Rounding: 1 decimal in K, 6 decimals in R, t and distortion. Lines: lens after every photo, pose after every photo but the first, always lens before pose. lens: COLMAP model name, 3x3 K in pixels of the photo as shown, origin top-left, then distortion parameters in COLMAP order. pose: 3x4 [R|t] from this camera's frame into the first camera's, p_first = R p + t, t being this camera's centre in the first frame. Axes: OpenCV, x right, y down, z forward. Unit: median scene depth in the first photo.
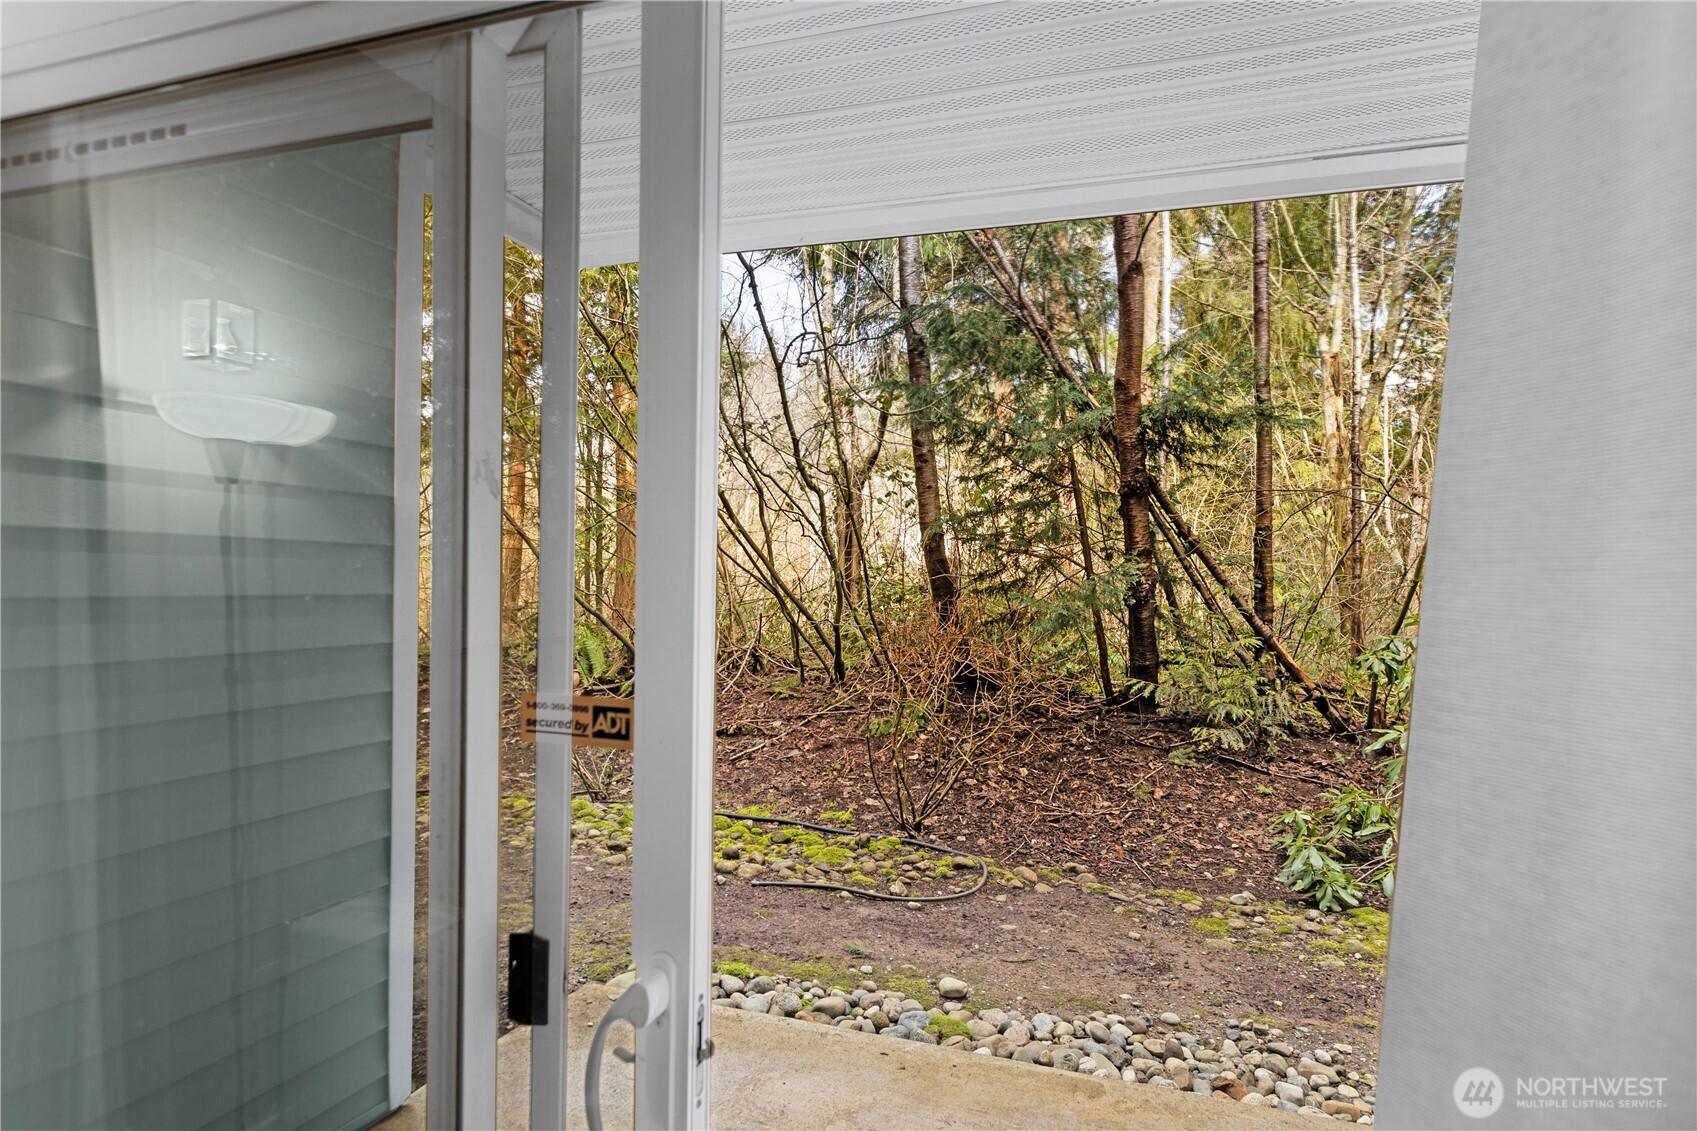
lens RADIAL K [[920.9, 0, 864.5], [0, 920.9, 613.3], [0, 0, 1]] dist [-0.004139, 0.000413]
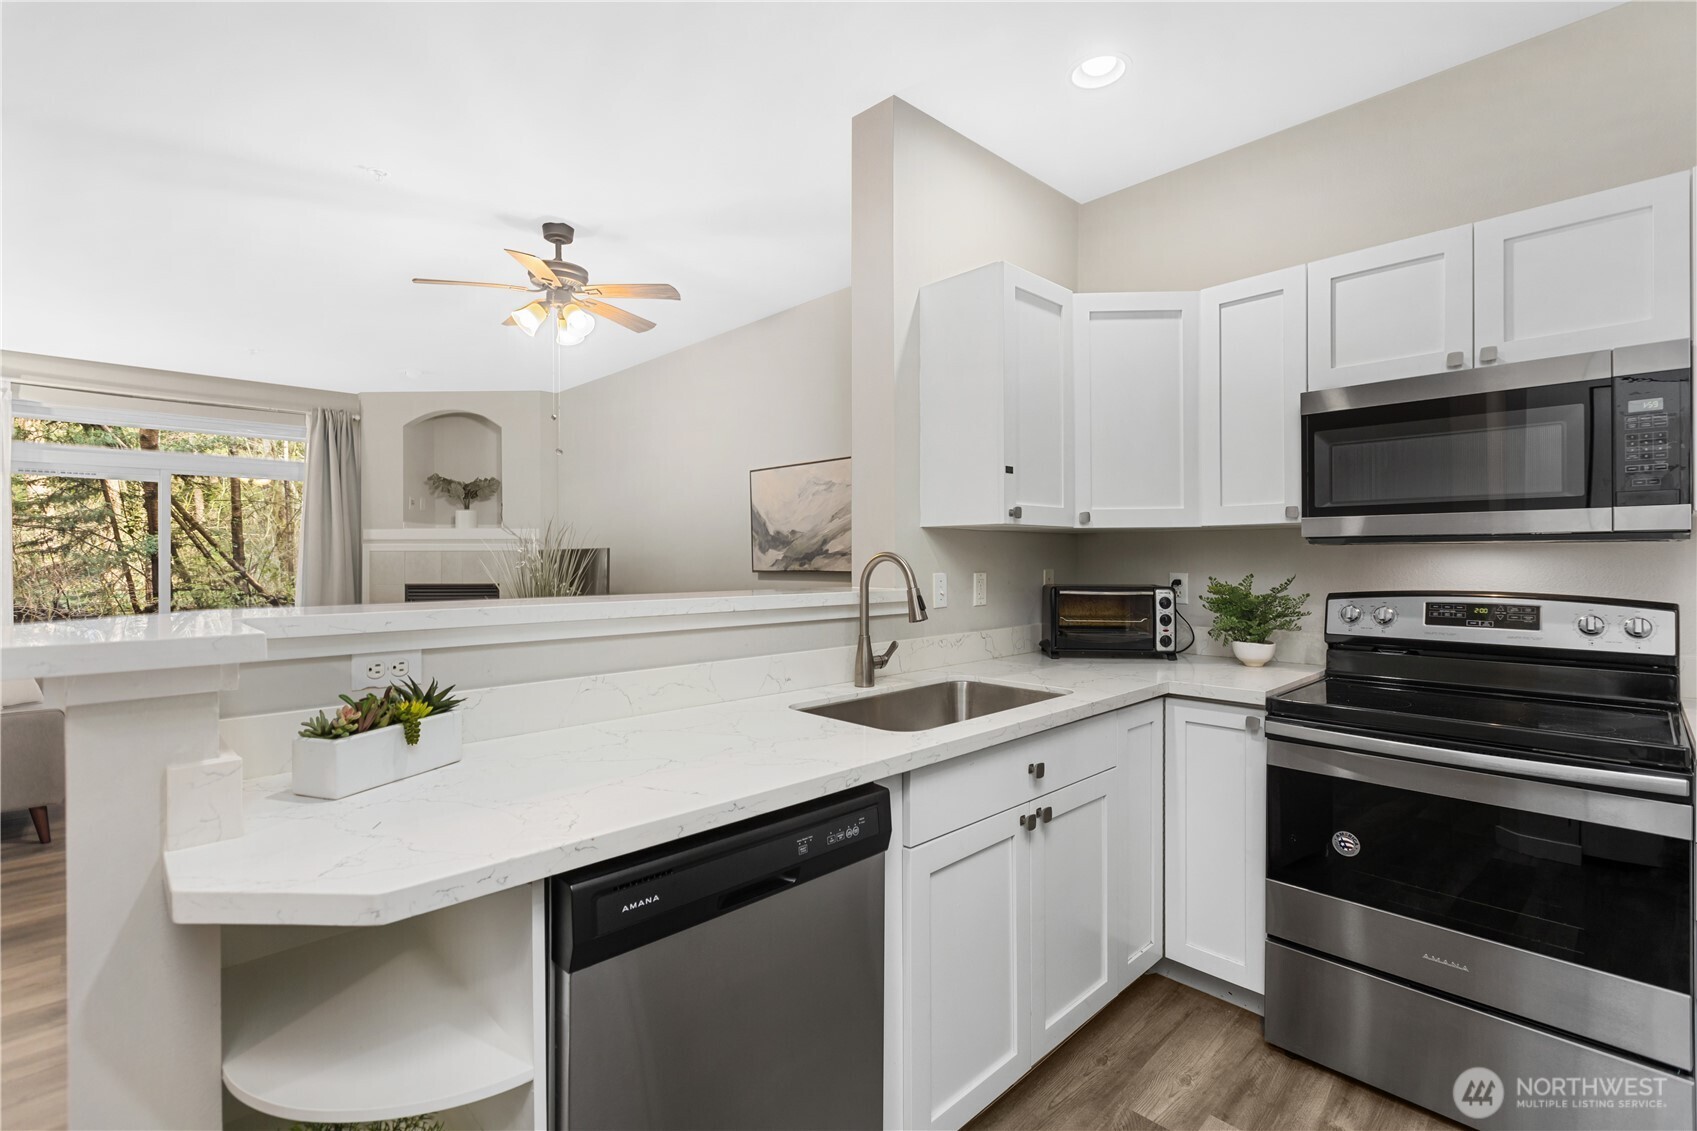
lens RADIAL K [[776.4, 0, 840.0], [0, 776.4, 562.9], [0, 0, 1]] dist [0.002267, 0.000065]
pose [[0.446793, -0.033390, 0.894014, -0.529095], [0.047777, 0.998768, 0.013425, 0.048965], [-0.893361, 0.036715, 0.447838, -0.987266]]
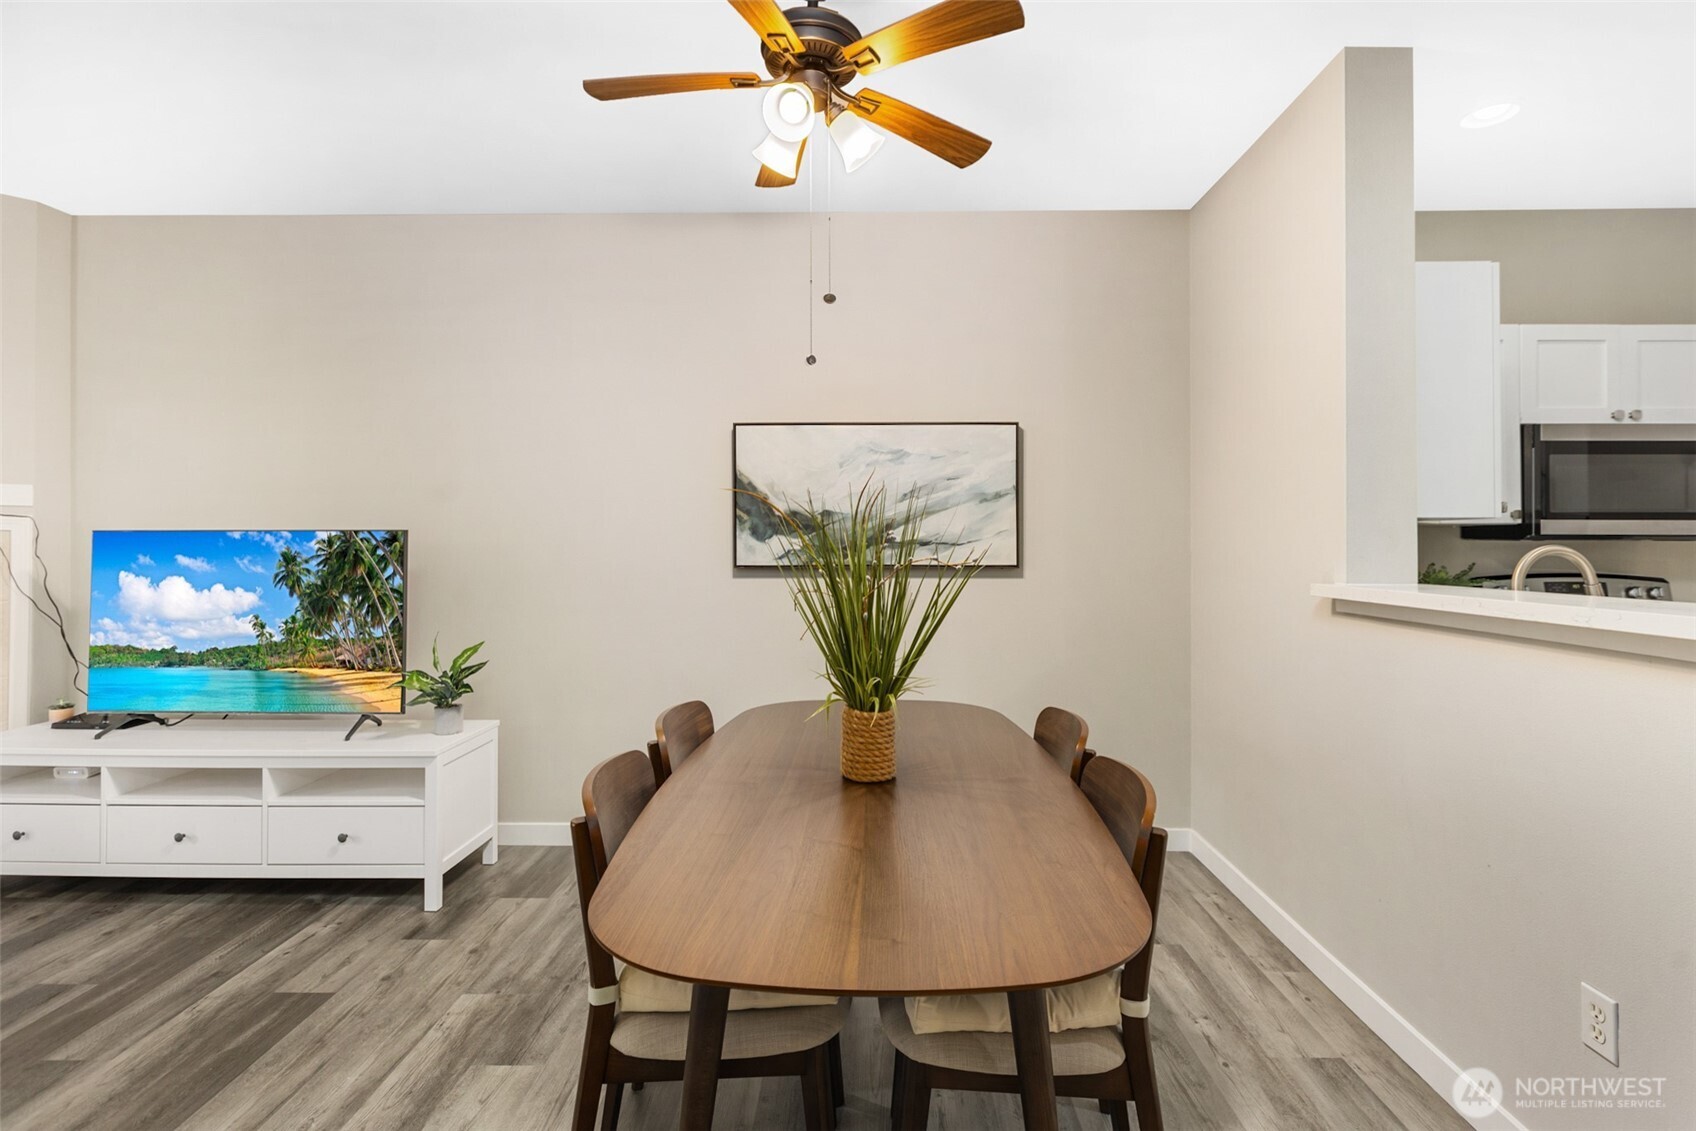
lens RADIAL K [[792.4, 0, 873.8], [0, 792.4, 537.0], [0, 0, 1]] dist [0.012633, -0.005404]
pose [[-0.322697, -0.016819, 0.946353, -0.437966], [0.025838, 0.999313, 0.026571, 0.031933], [-0.946150, 0.033026, -0.322041, -0.512816]]
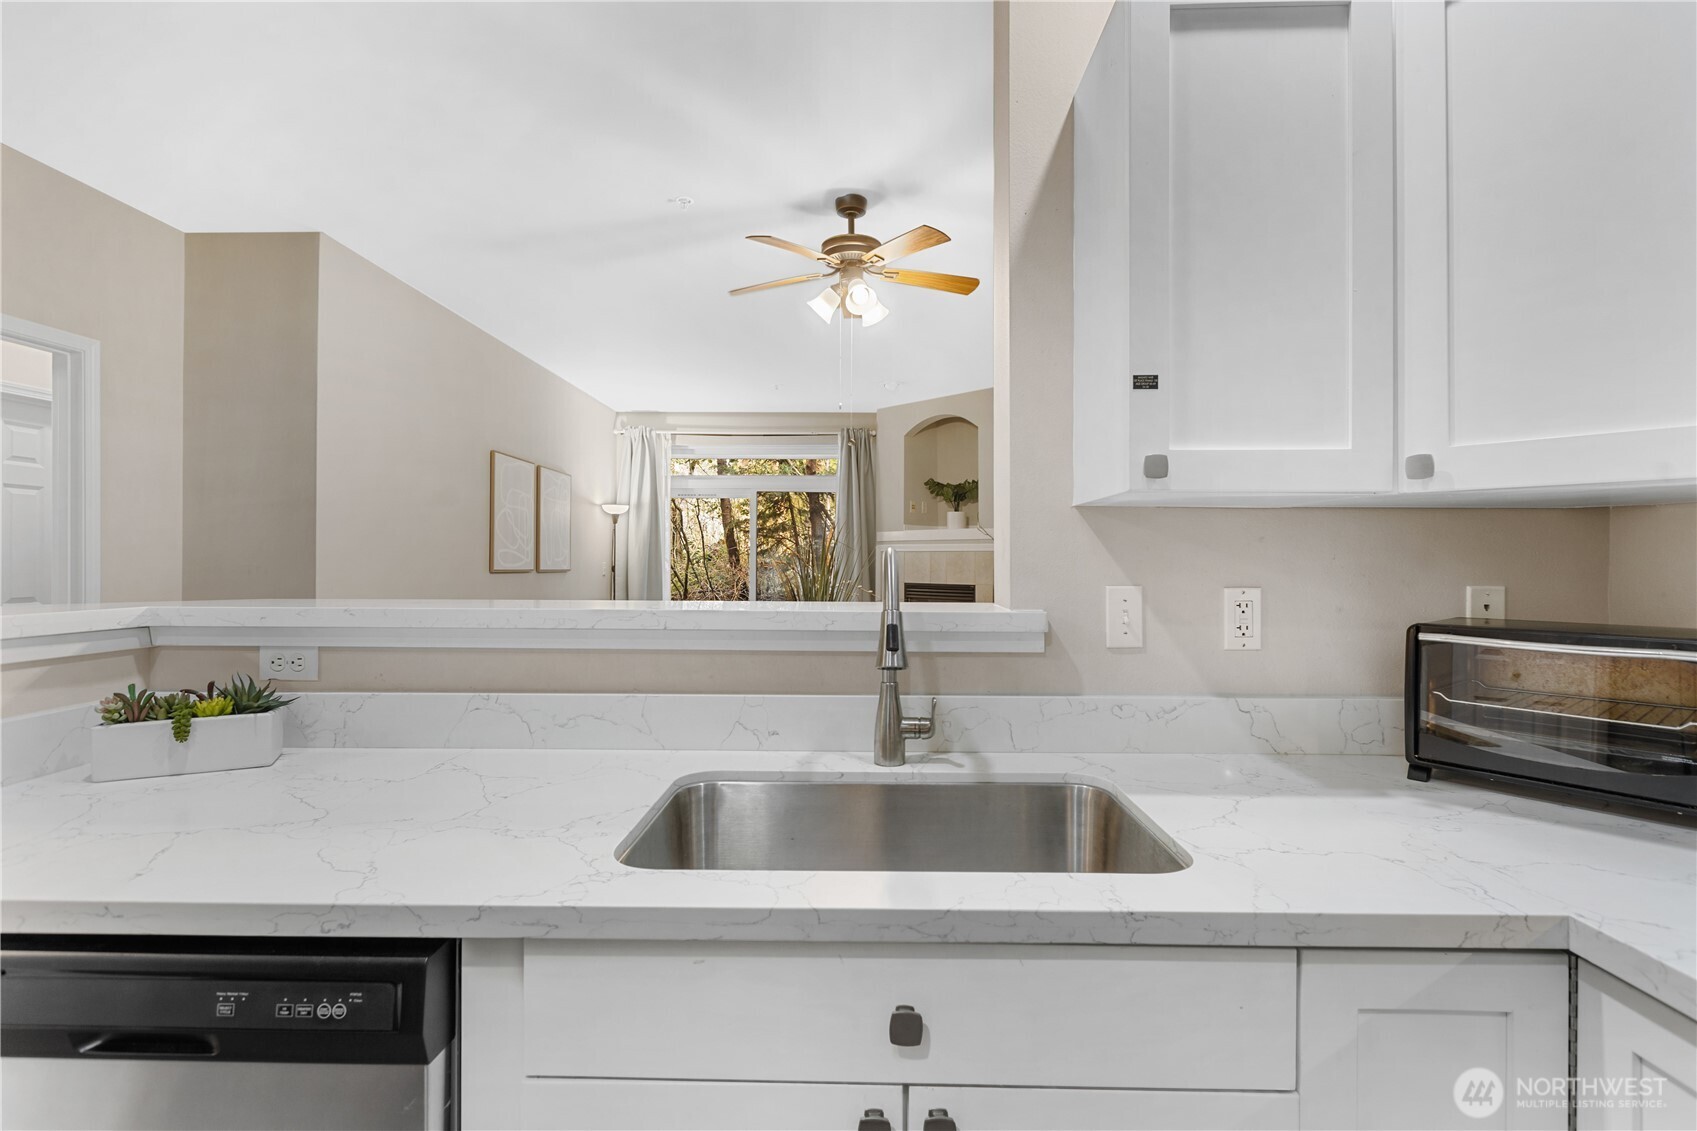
lens RADIAL K [[776.4, 0, 840.0], [0, 776.4, 562.9], [0, 0, 1]] dist [0.002267, 0.000065]
pose [[0.951073, -0.025969, 0.307873, -0.302146], [0.034524, 0.999153, -0.022371, 0.057325], [-0.307031, 0.031905, 0.951164, -1.041524]]
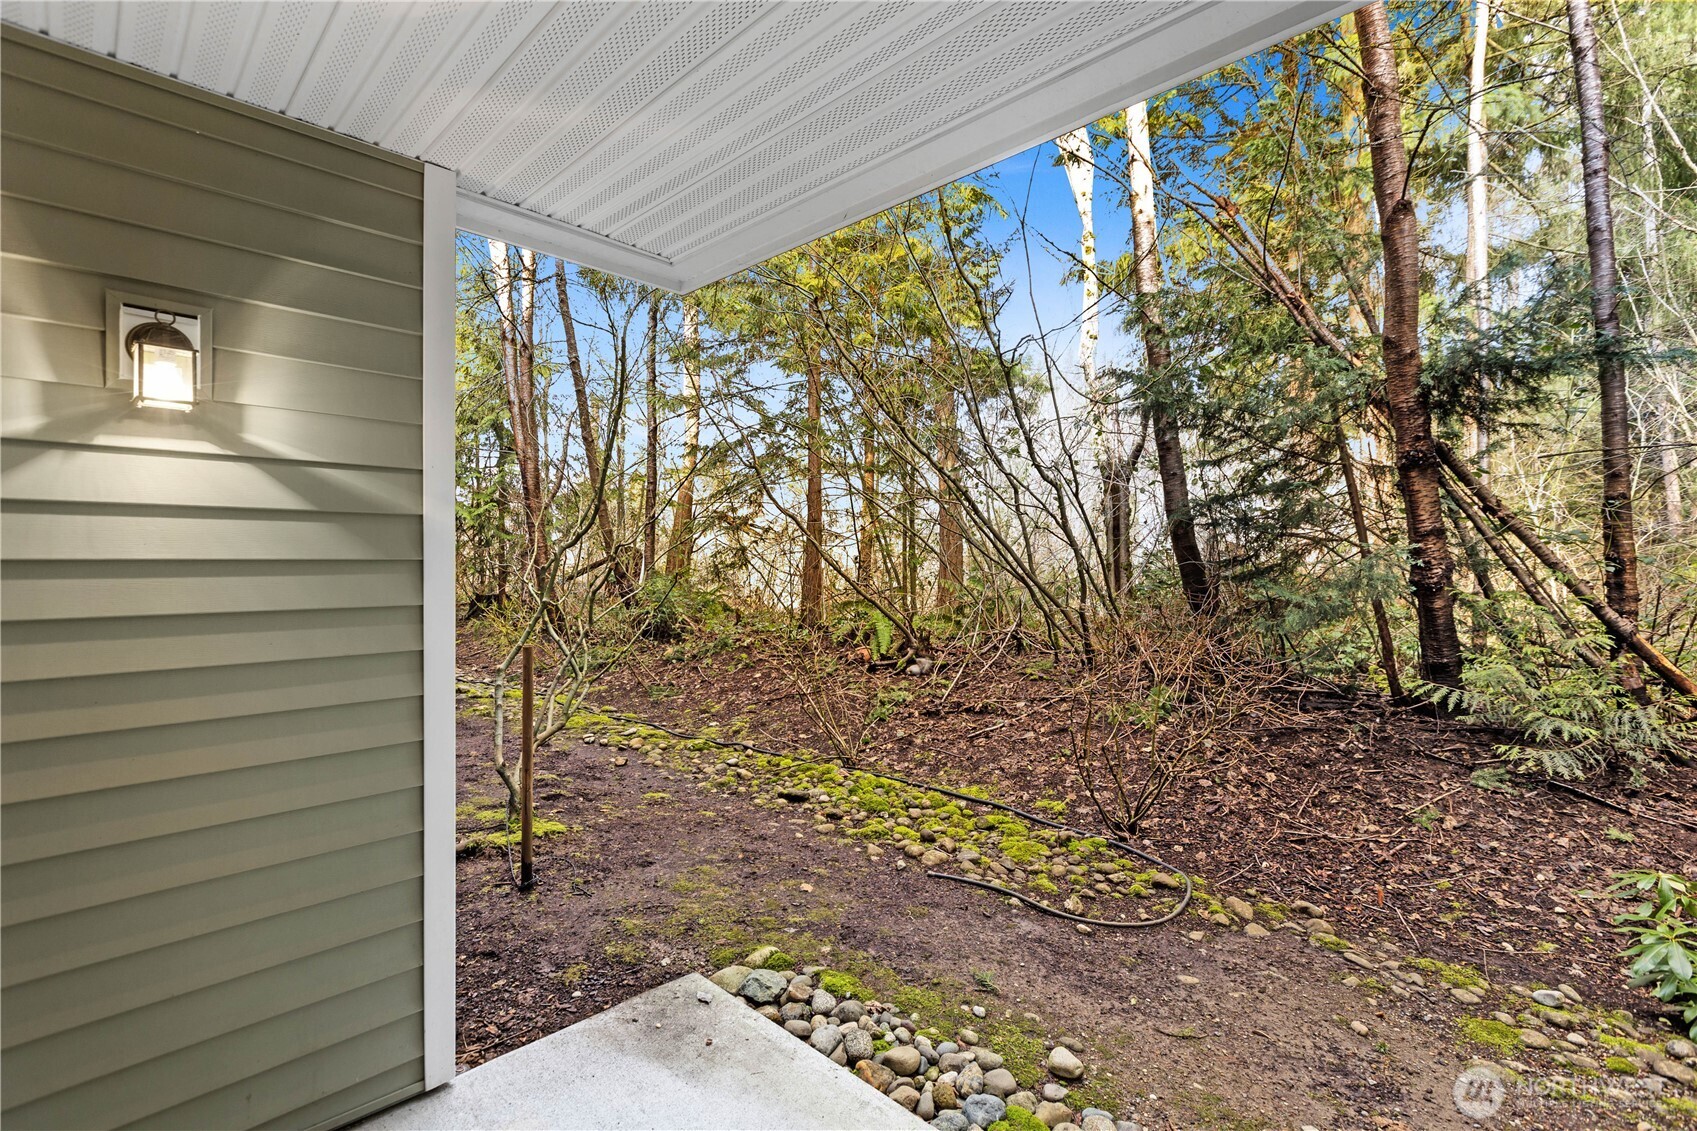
lens RADIAL K [[750.9, 0, 848.5], [0, 750.9, 565.5], [0, 0, 1]] dist [0.000930, -0.001969]
pose [[0.907741, -0.018071, -0.419141, 0.110016], [0.003175, 0.999339, -0.036210, -0.012138], [0.419518, 0.031539, 0.907199, 0.145248]]
